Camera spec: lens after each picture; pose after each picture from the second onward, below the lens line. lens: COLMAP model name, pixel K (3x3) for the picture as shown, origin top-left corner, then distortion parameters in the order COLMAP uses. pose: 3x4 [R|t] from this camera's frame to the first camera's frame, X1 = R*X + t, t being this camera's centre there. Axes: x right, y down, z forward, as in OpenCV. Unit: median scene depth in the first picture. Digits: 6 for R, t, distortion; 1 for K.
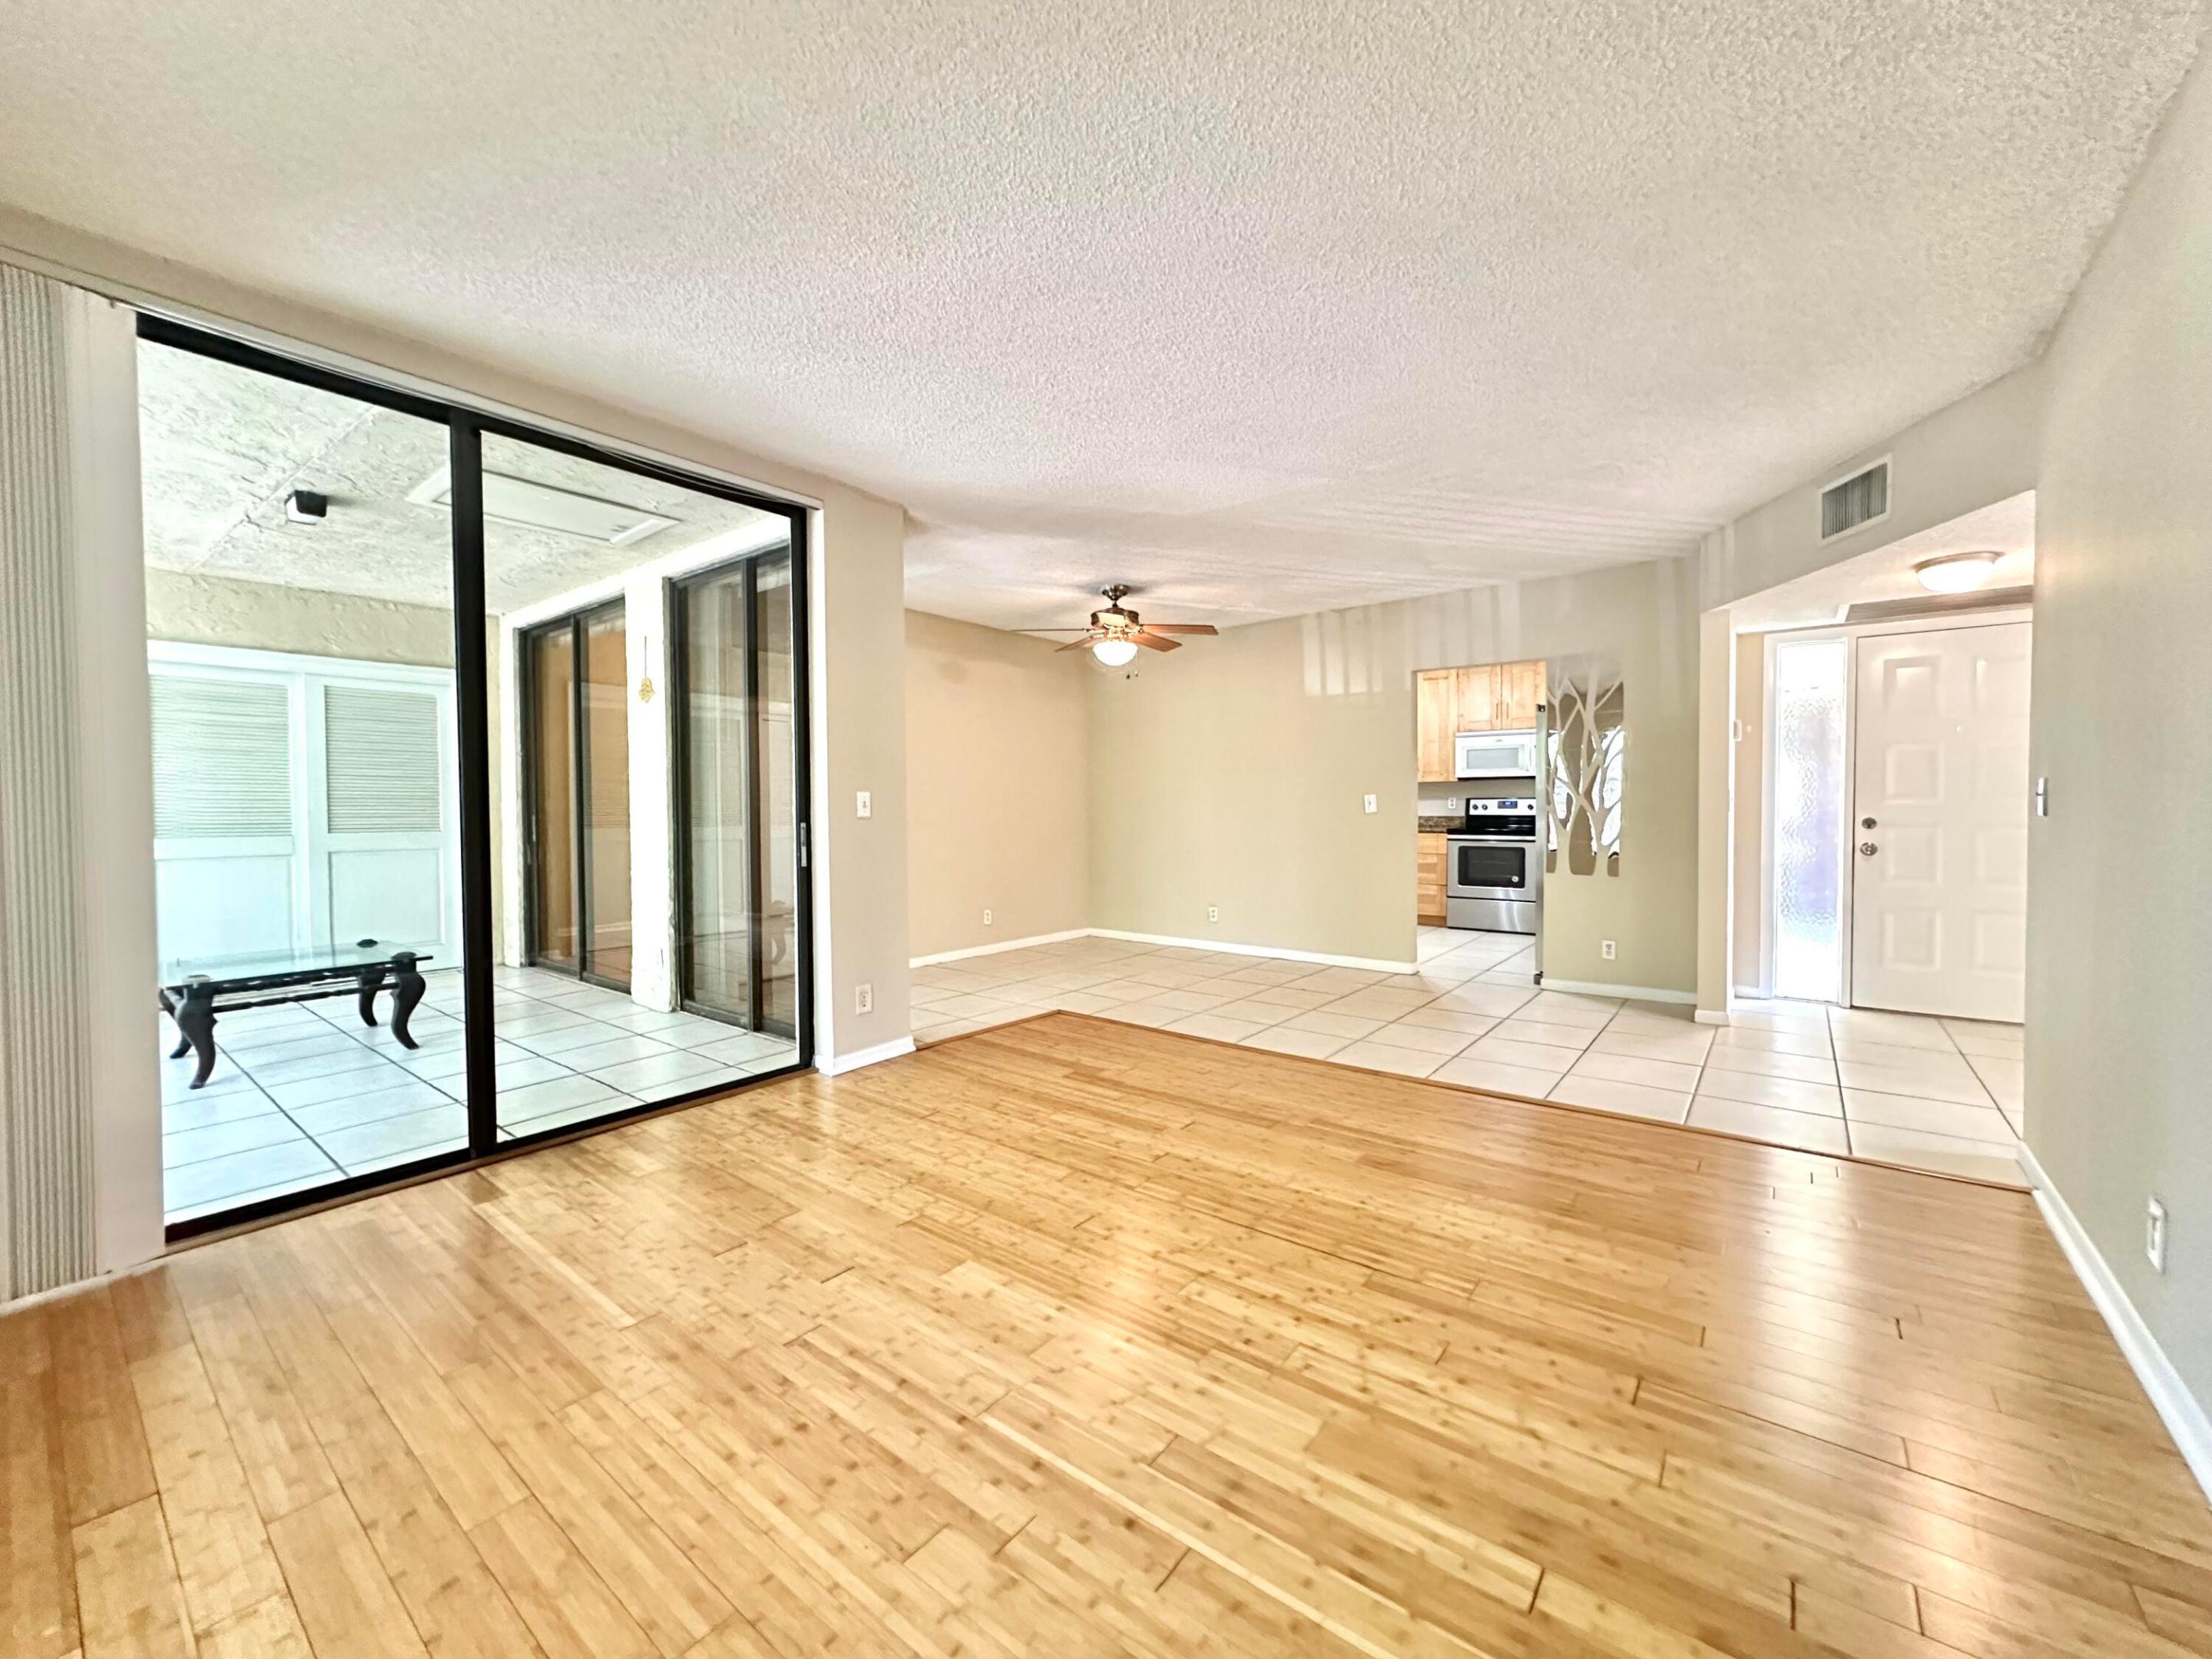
lens RADIAL K [[879.1, 0, 1106.0], [0, 879.1, 829.5], [0, 0, 1]] dist [-0.007607, -0.000393]
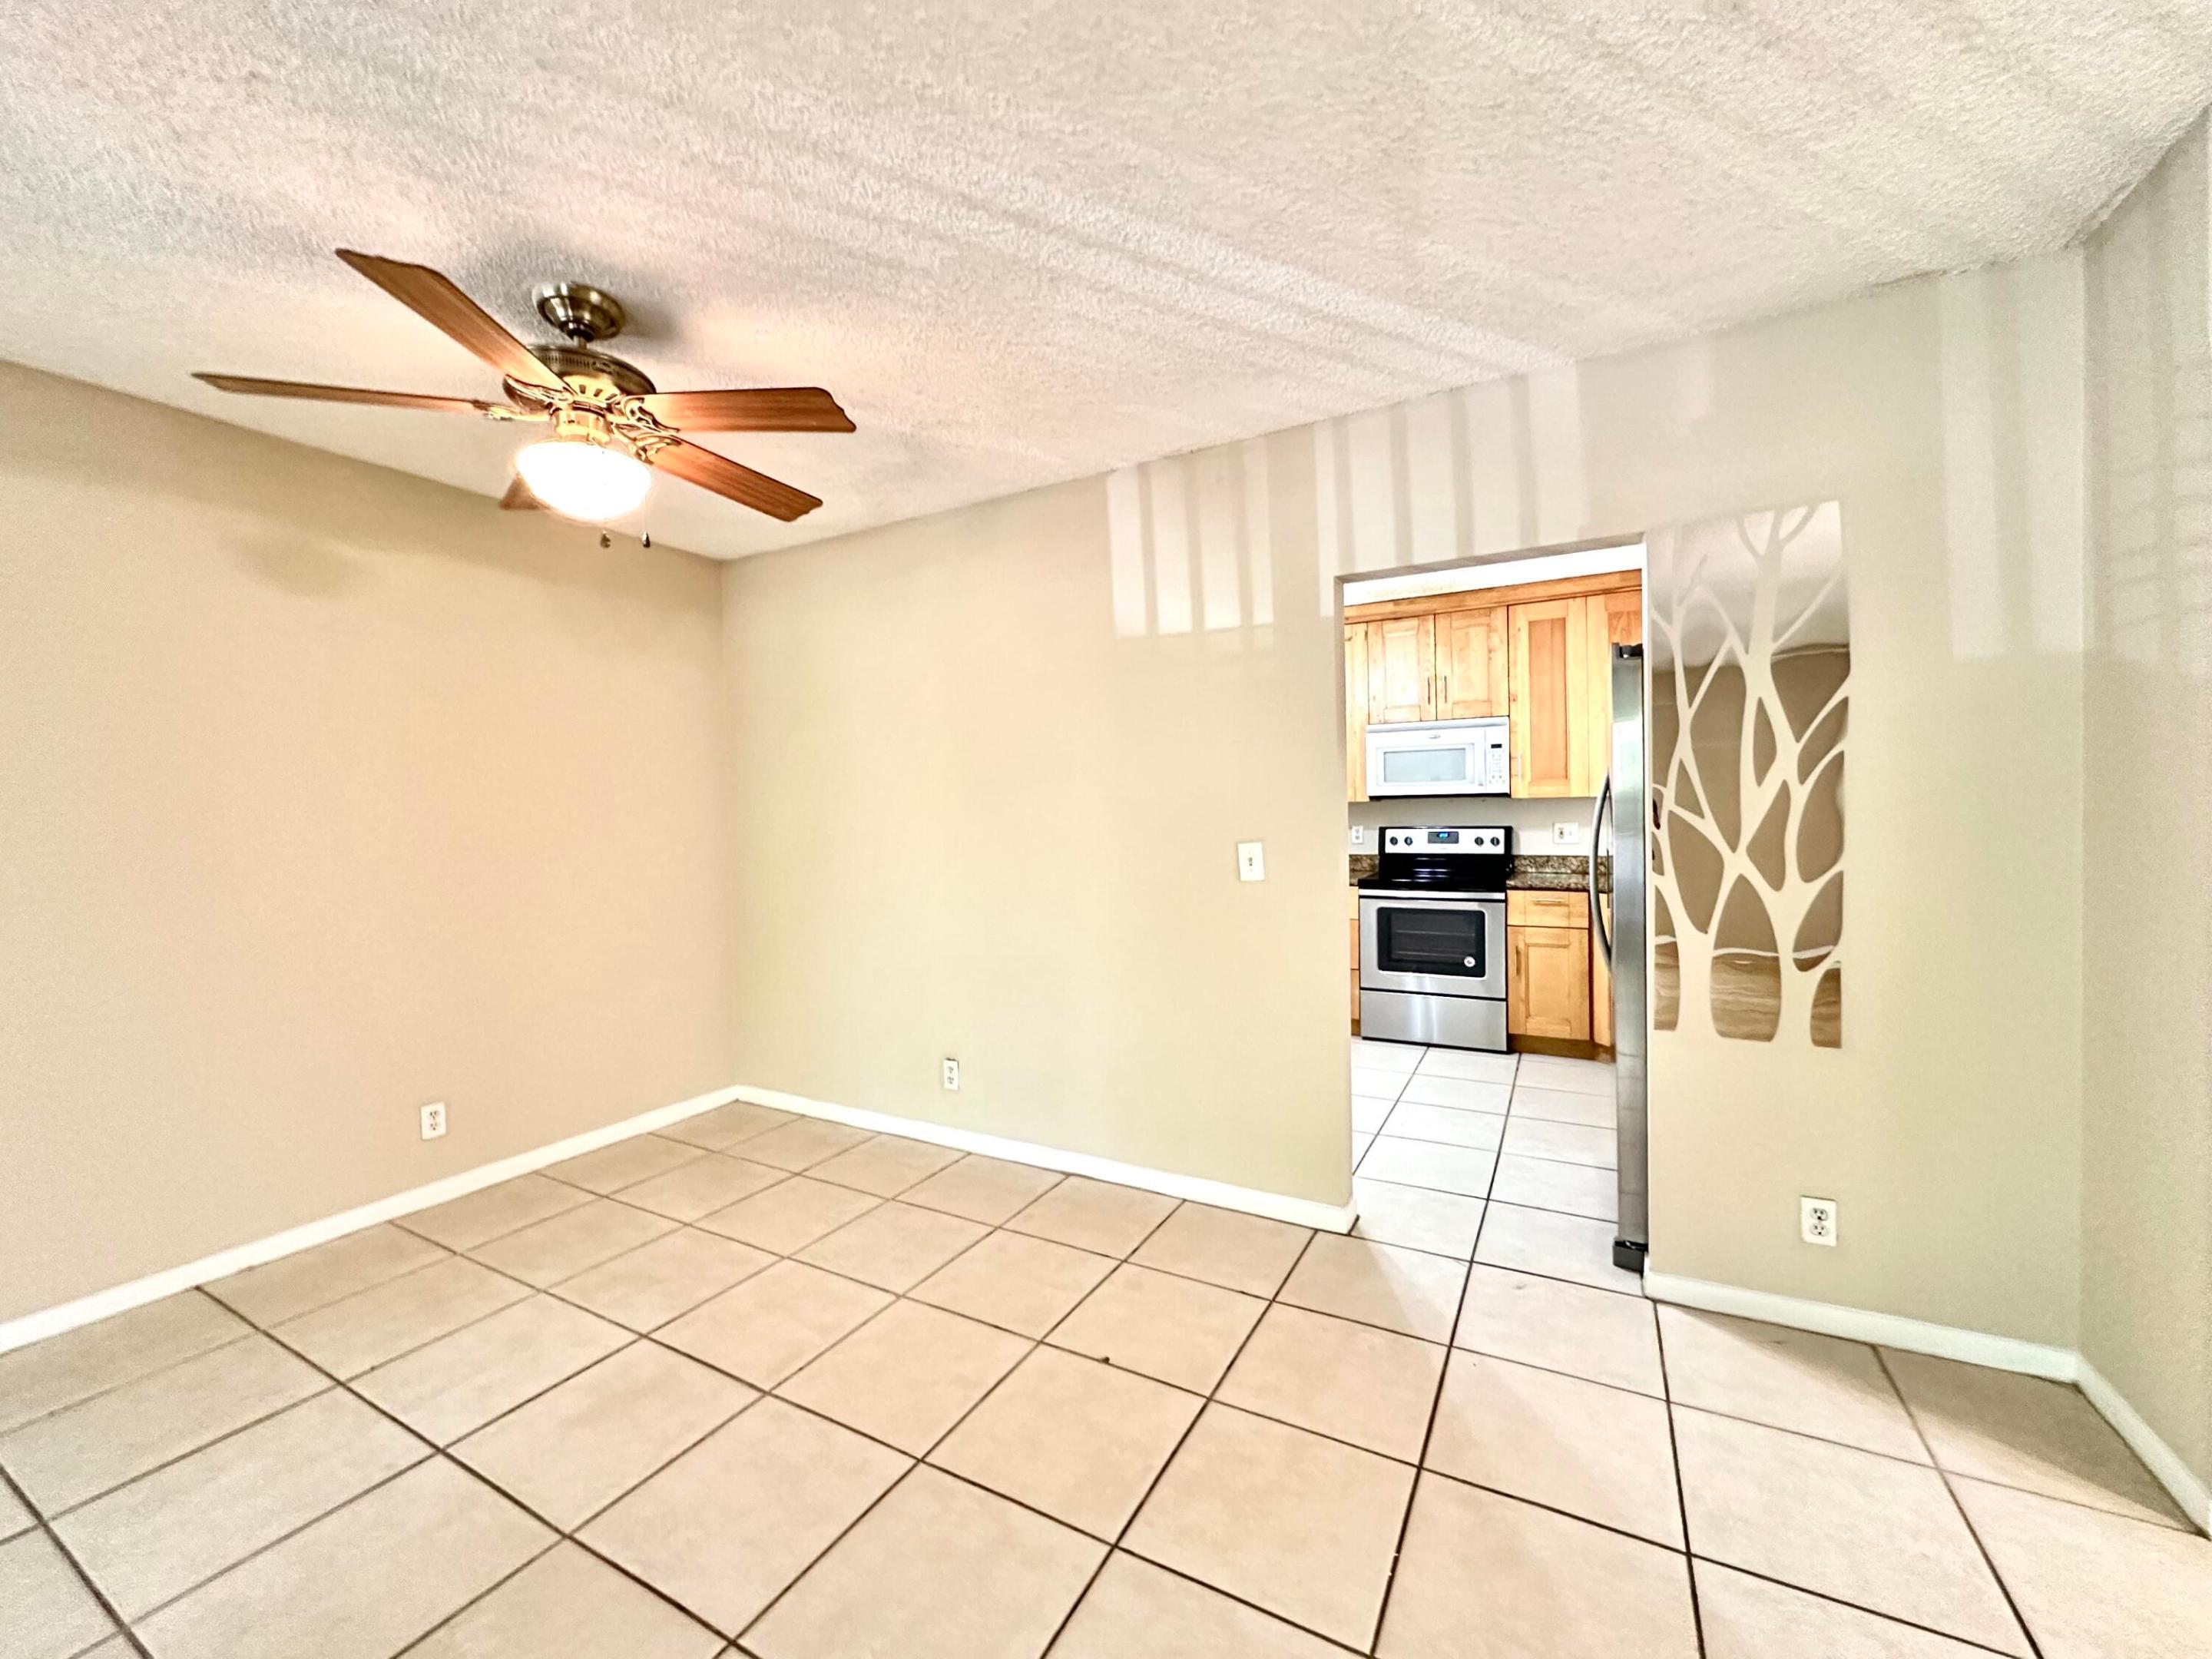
lens RADIAL K [[880.1, 0, 1107.1], [0, 880.1, 822.8], [0, 0, 1]] dist [-0.003437, 0.000496]
pose [[0.986178, -0.014120, 0.165087, 0.140816], [0.016701, 0.999759, -0.014259, -0.043608], [-0.164846, 0.016819, 0.986176, 0.523398]]
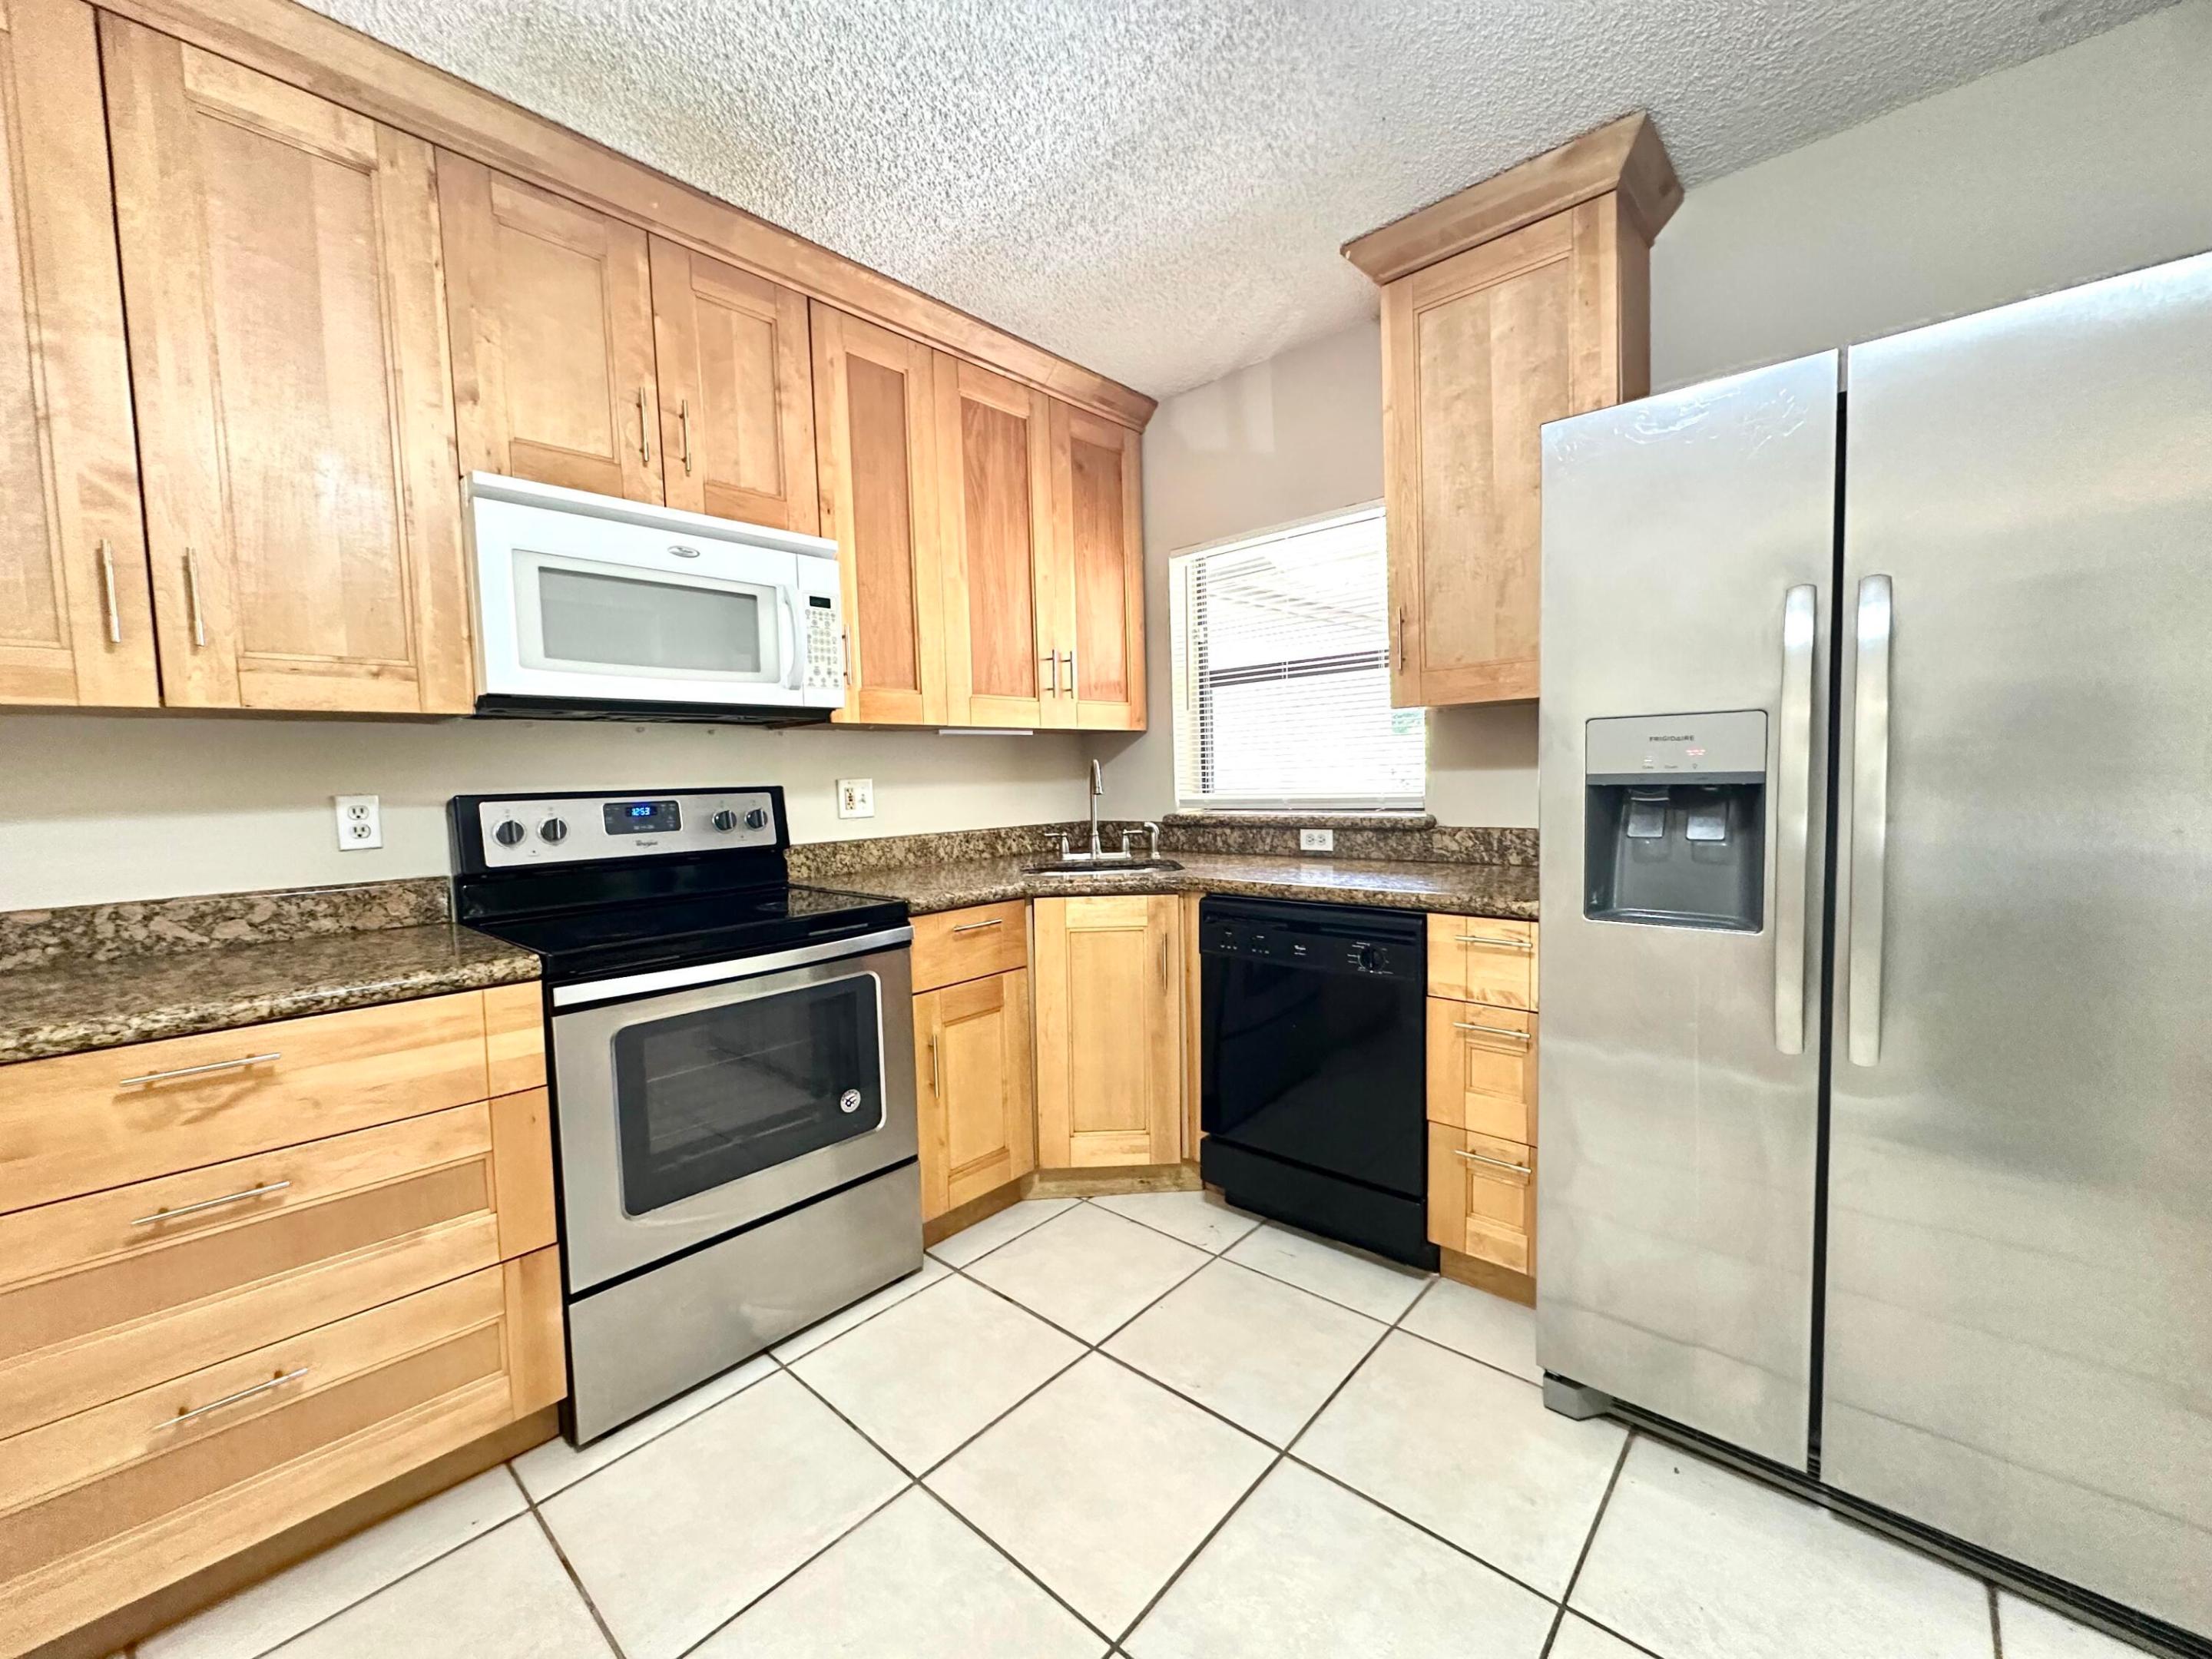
lens RADIAL K [[879.1, 0, 1106.0], [0, 879.1, 829.5], [0, 0, 1]] dist [-0.007607, -0.000393]
pose [[0.074026, -0.055605, 0.995705, 0.265044], [0.056260, 0.997087, 0.051499, -0.038962], [-0.995668, 0.052206, 0.076938, 1.084842]]
